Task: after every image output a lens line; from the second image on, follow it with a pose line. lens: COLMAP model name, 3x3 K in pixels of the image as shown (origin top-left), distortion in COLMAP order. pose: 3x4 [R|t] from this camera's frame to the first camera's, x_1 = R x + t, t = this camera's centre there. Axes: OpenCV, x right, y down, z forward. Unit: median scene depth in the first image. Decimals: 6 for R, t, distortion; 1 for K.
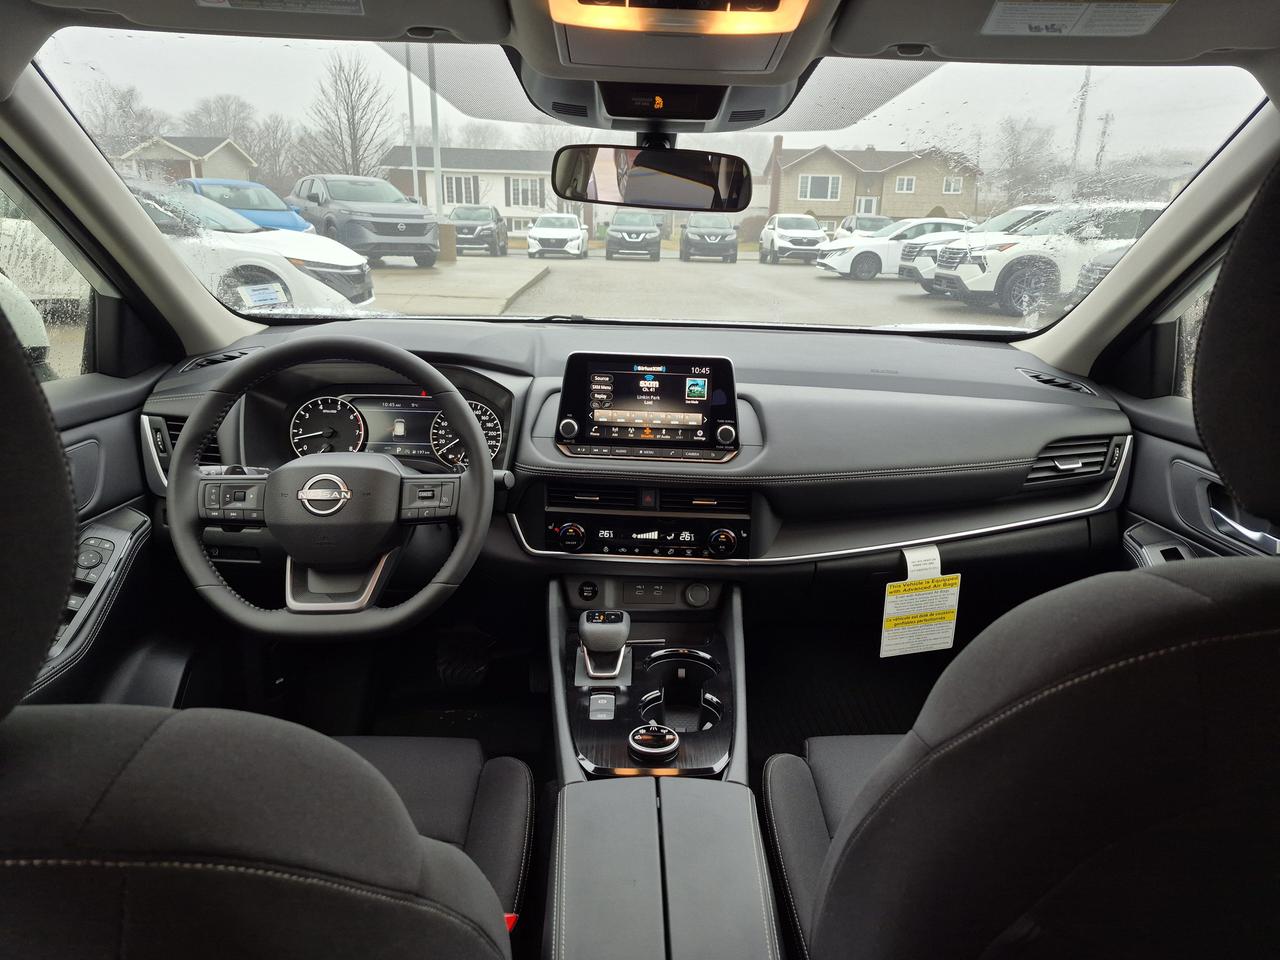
lens RADIAL K [[893.6, 0, 674.4], [0, 893.6, 490.1], [0, 0, 1]] dist [0.044177, -0.048098]
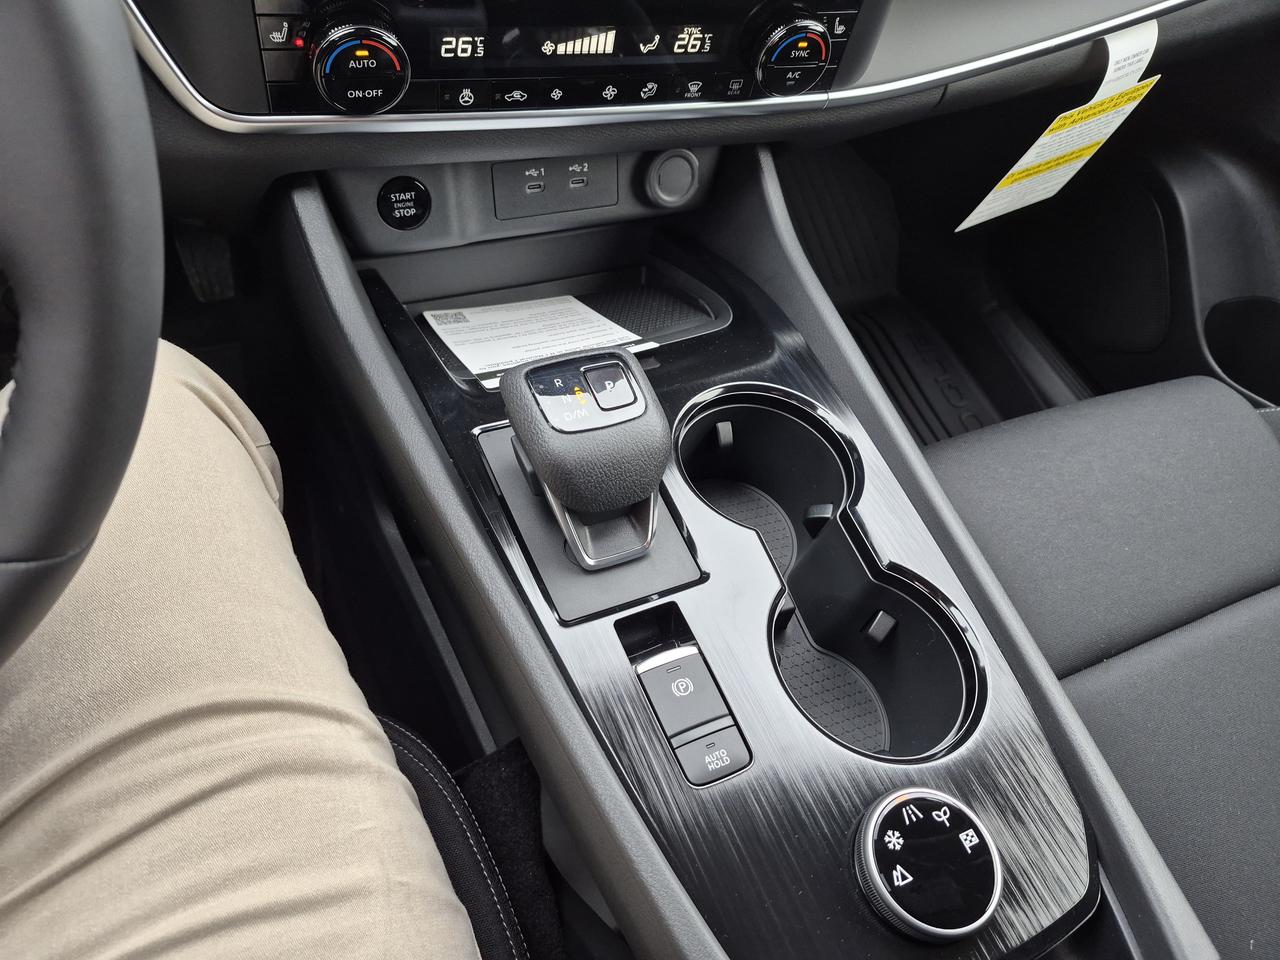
lens RADIAL K [[893.6, 0, 643.6], [0, 893.6, 493.3], [0, 0, 1]] dist [0.044177, -0.048098]
pose [[0.919528, -0.223301, 0.323426, -0.149539], [-0.047593, 0.753596, 0.655612, -0.042677], [-0.390131, -0.618247, 0.682326, 0.623912]]
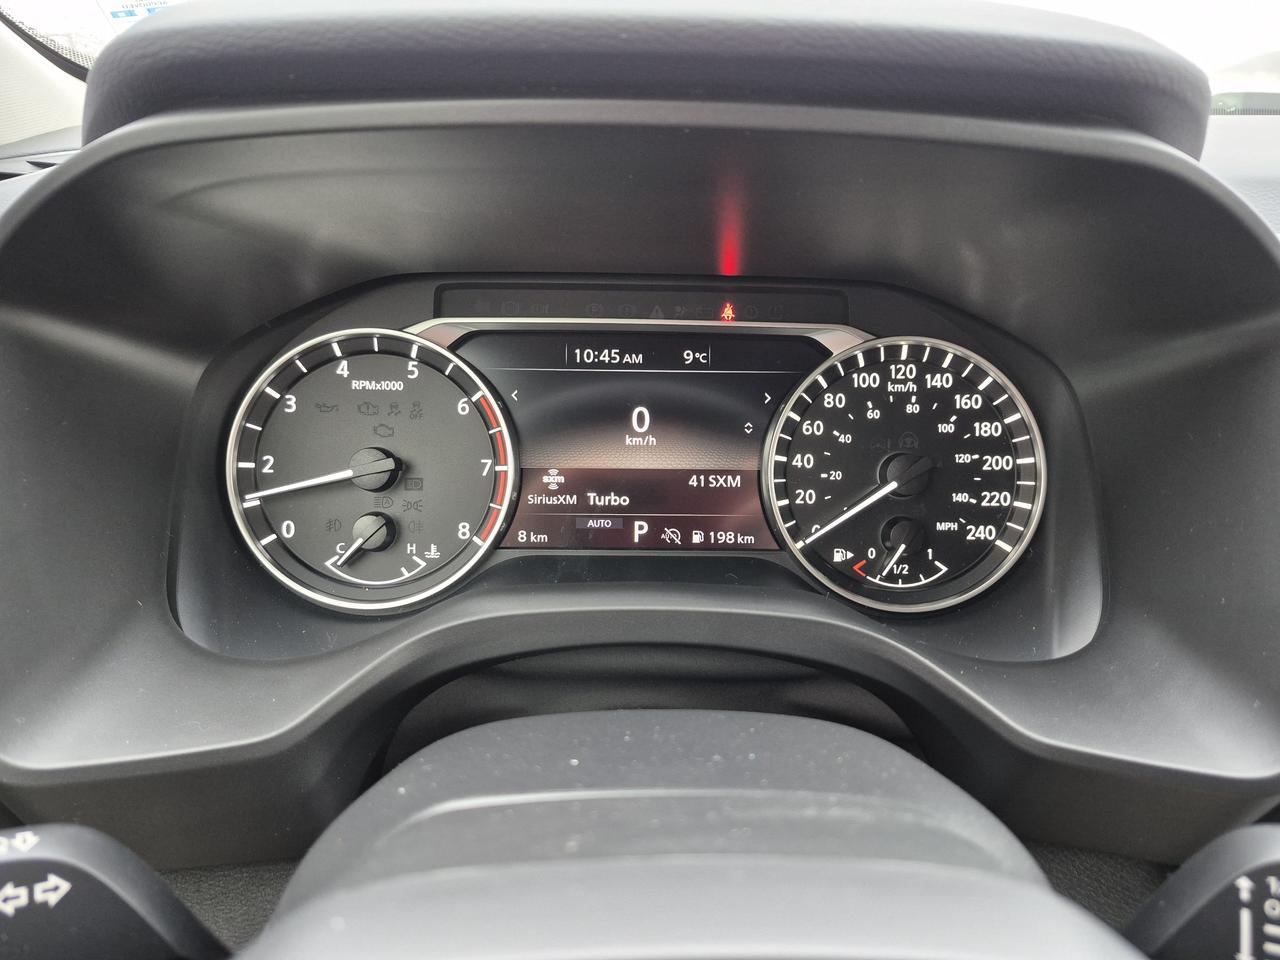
lens RADIAL K [[893.6, 0, 639.2], [0, 893.6, 476.5], [0, 0, 1]] dist [0.044177, -0.048098]
pose [[0.999370, -0.005085, -0.035119, -0.303632], [0.007712, 0.997149, 0.075065, -0.081178], [0.034637, -0.075289, 0.996560, 0.754123]]
